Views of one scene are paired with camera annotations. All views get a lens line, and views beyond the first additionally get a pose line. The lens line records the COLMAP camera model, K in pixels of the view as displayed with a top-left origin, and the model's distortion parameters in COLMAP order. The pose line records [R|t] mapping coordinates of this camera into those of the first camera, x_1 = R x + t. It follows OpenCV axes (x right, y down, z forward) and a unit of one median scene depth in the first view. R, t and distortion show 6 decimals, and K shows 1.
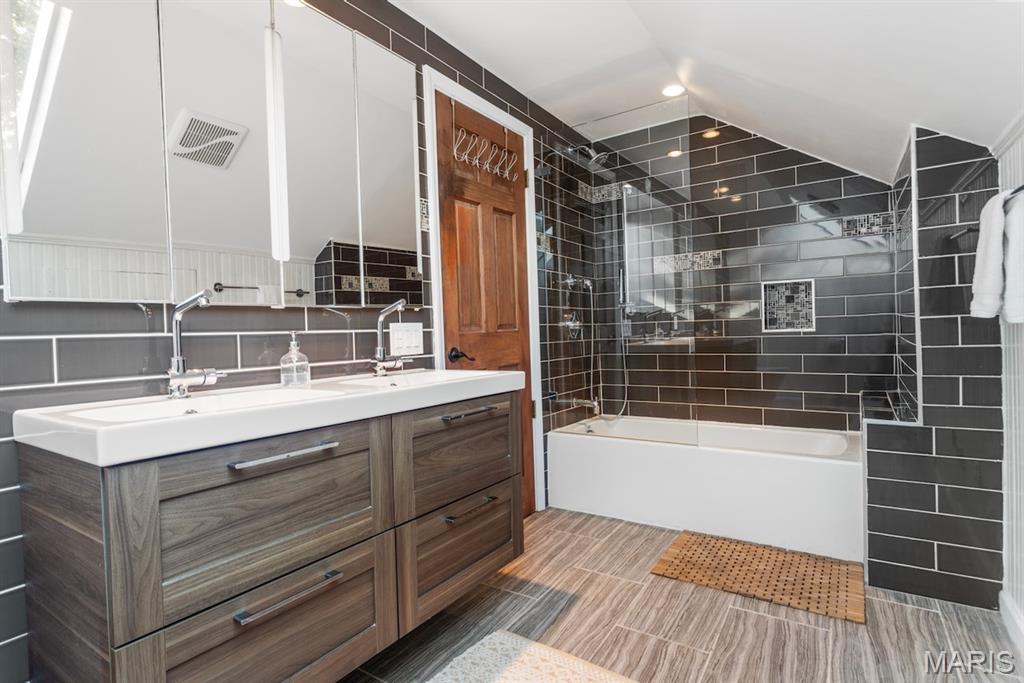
lens RADIAL K [[500.8, 0, 513.9], [0, 500.8, 342.5], [0, 0, 1]] dist [-0.009498, 0.000665]
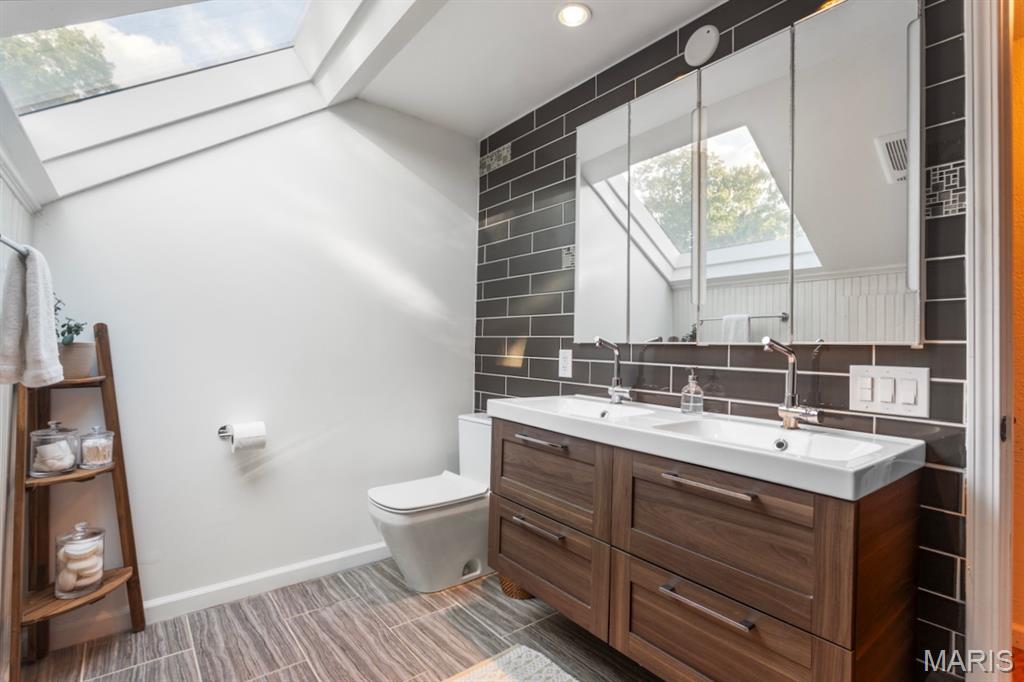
lens RADIAL K [[500.8, 0, 511.9], [0, 500.8, 337.5], [0, 0, 1]] dist [-0.009498, 0.000665]
pose [[-0.308257, 0.021917, -0.951051, 0.778194], [-0.025056, 0.999201, 0.031148, -0.114612], [0.950973, 0.033431, -0.307462, 0.960119]]
